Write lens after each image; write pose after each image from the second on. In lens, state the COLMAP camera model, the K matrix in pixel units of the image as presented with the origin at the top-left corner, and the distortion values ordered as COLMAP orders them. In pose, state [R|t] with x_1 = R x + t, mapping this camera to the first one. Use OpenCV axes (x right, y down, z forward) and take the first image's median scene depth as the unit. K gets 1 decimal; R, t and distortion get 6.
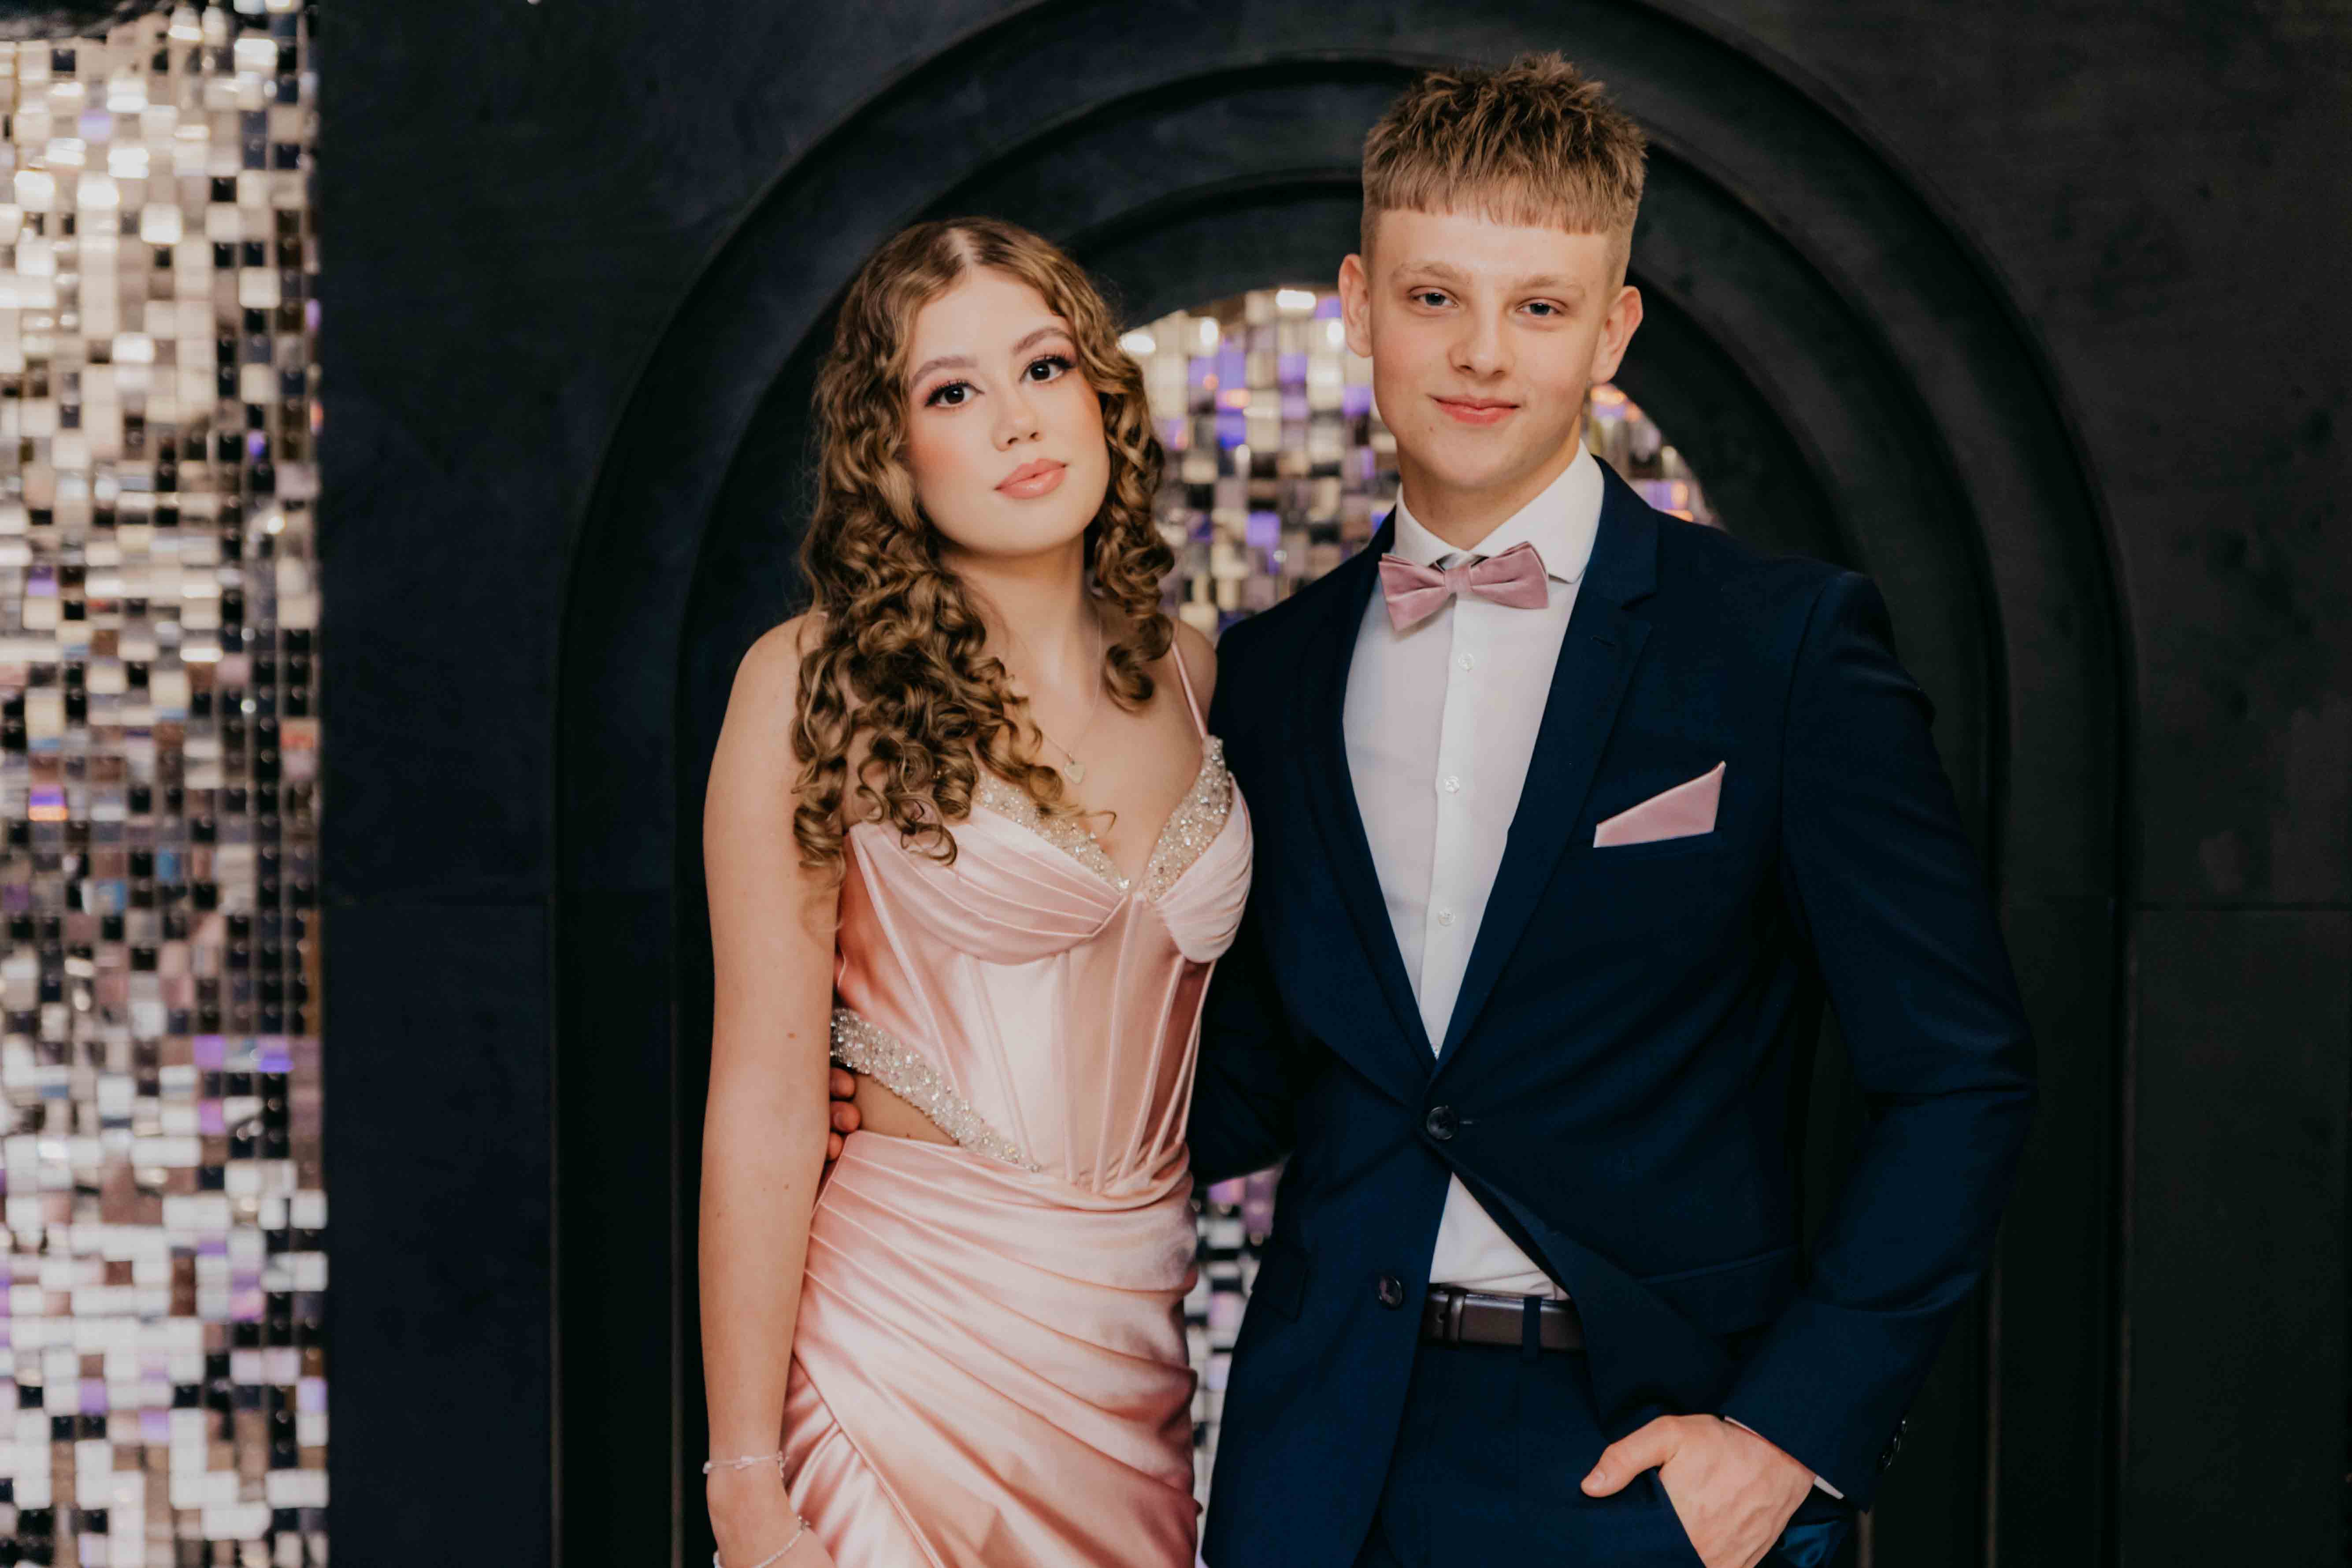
lens RADIAL K [[4404.7, 0, 1176.0], [0, 4404.7, 784.0], [0, 0, 1]] dist [0.004358, -0.194248]
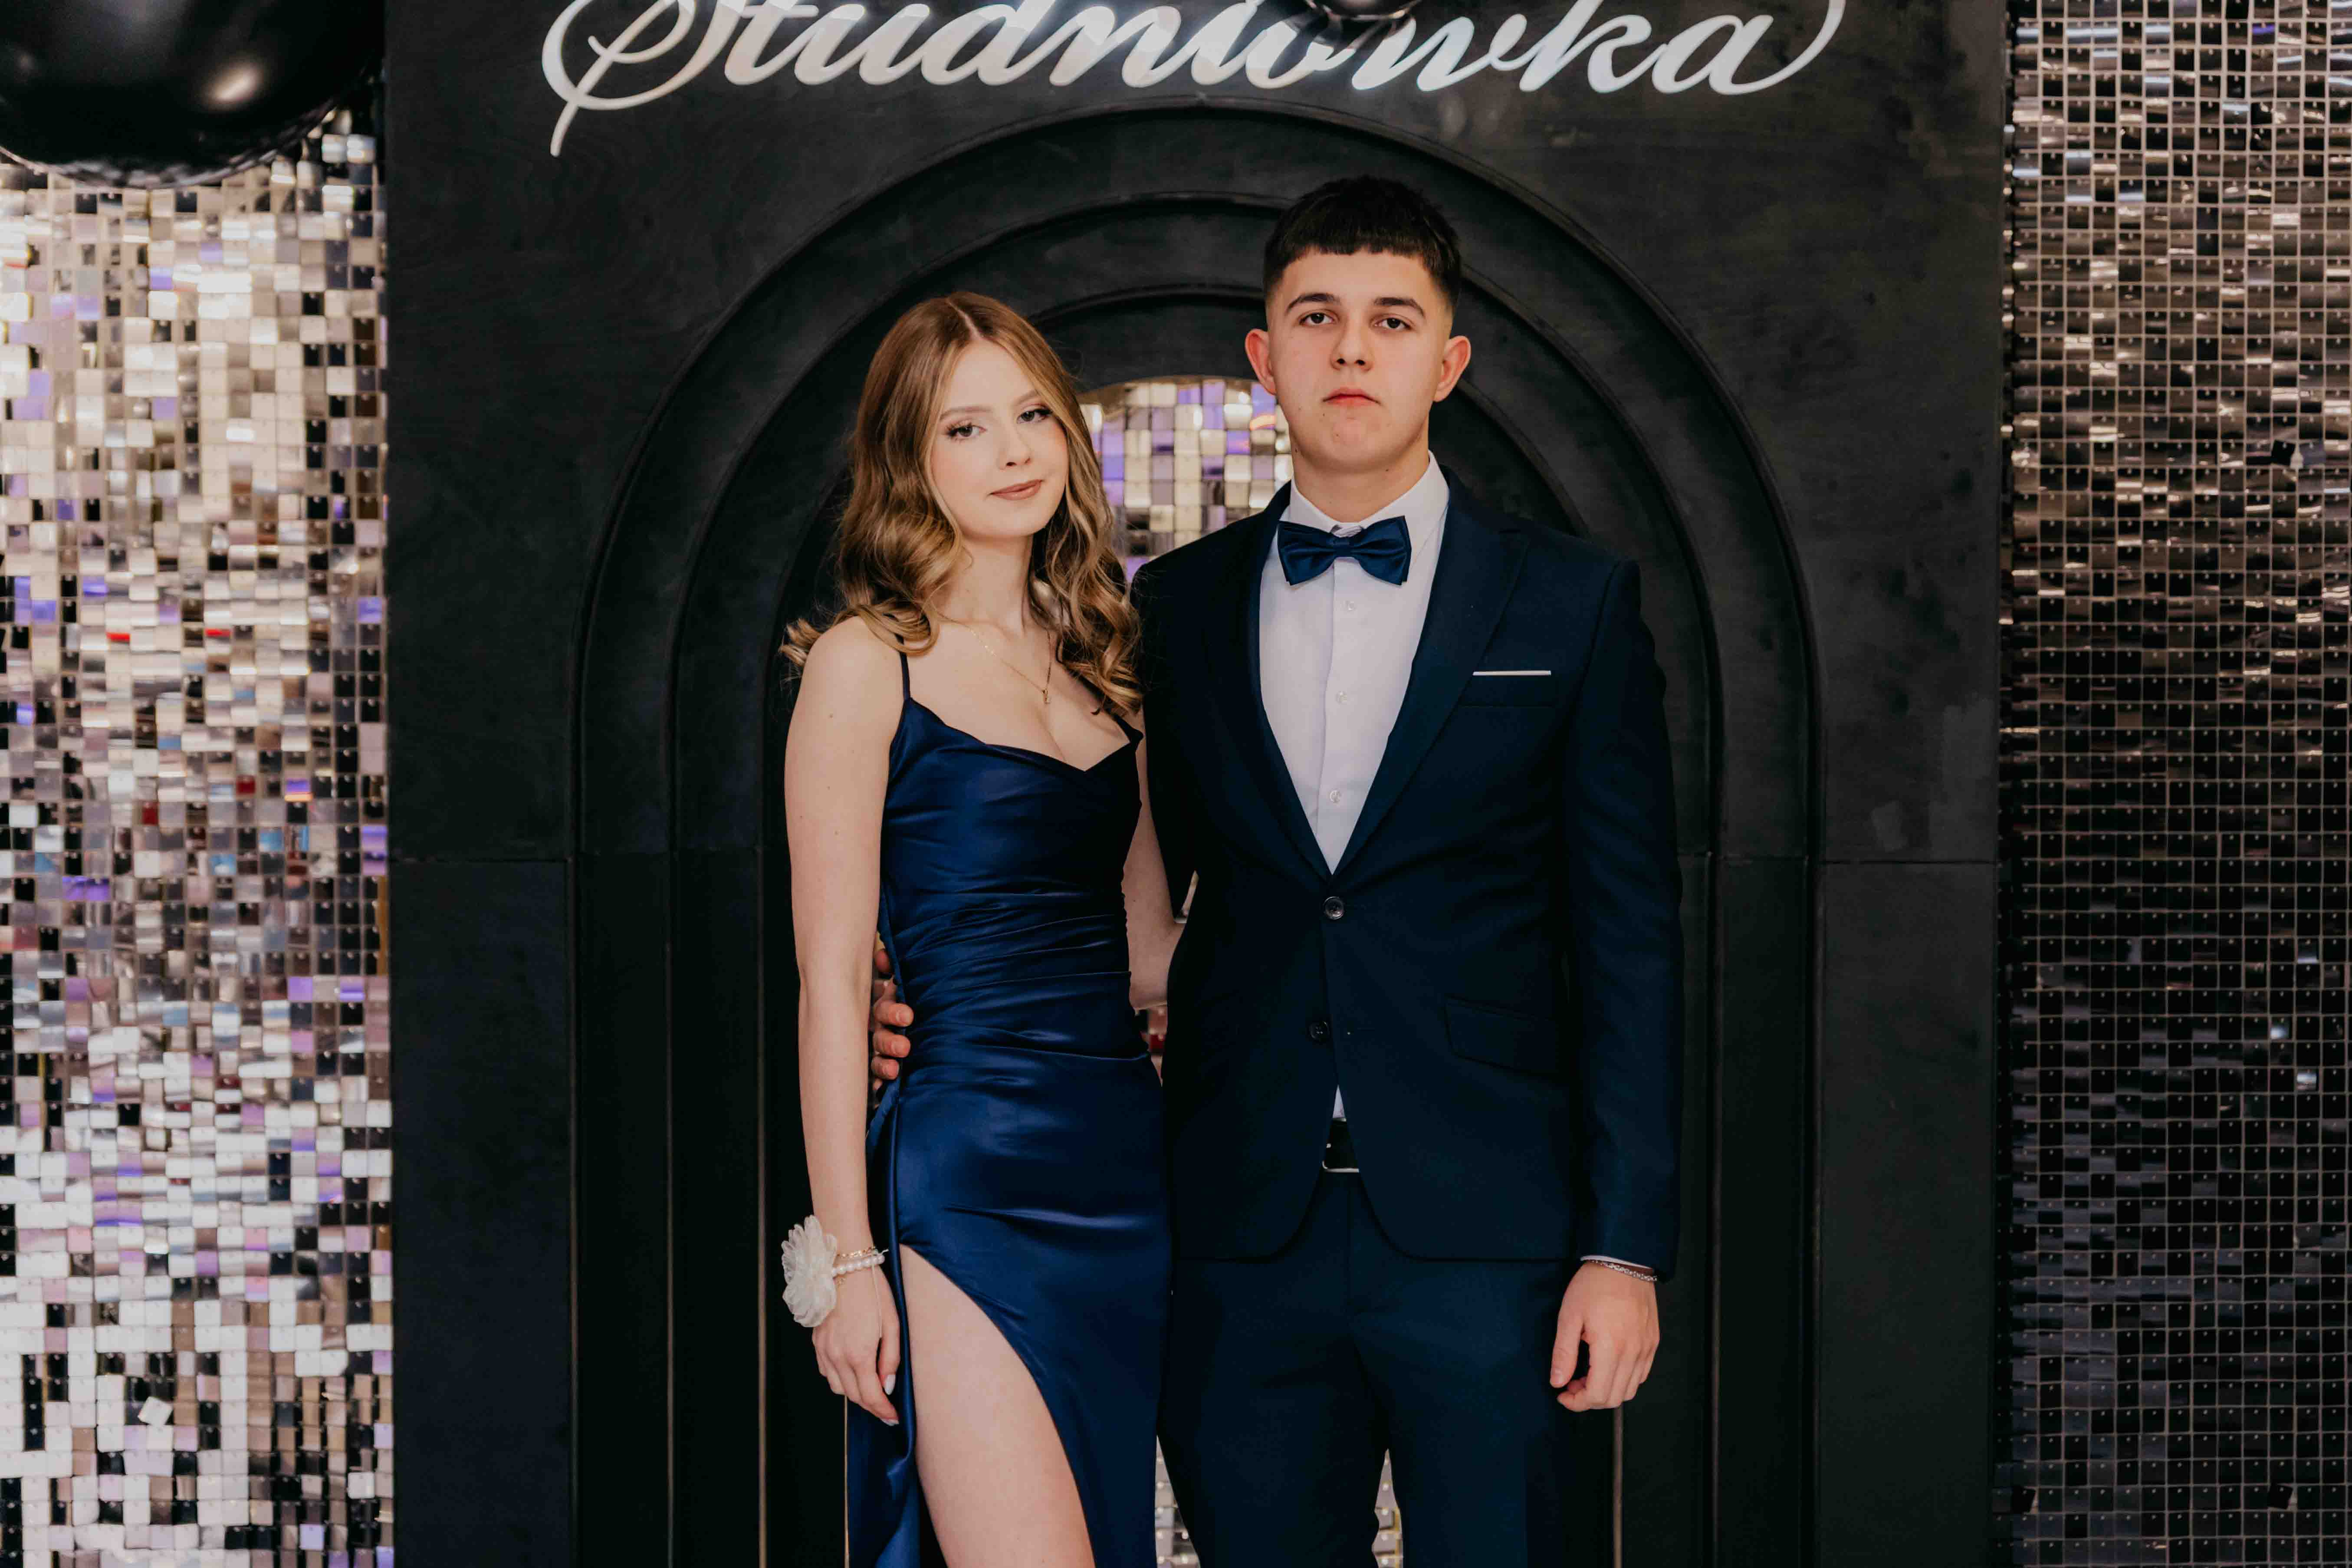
lens RADIAL K [[4095.3, 0, 1169.5], [0, 4095.3, 763.2], [0, 0, 1]] dist [0.022821, -0.240431]
pose [[0.999967, -0.003510, -0.007264, 0.037758], [0.003344, 0.999735, -0.022757, 0.024493], [0.007342, 0.022732, 0.999715, -0.171446]]
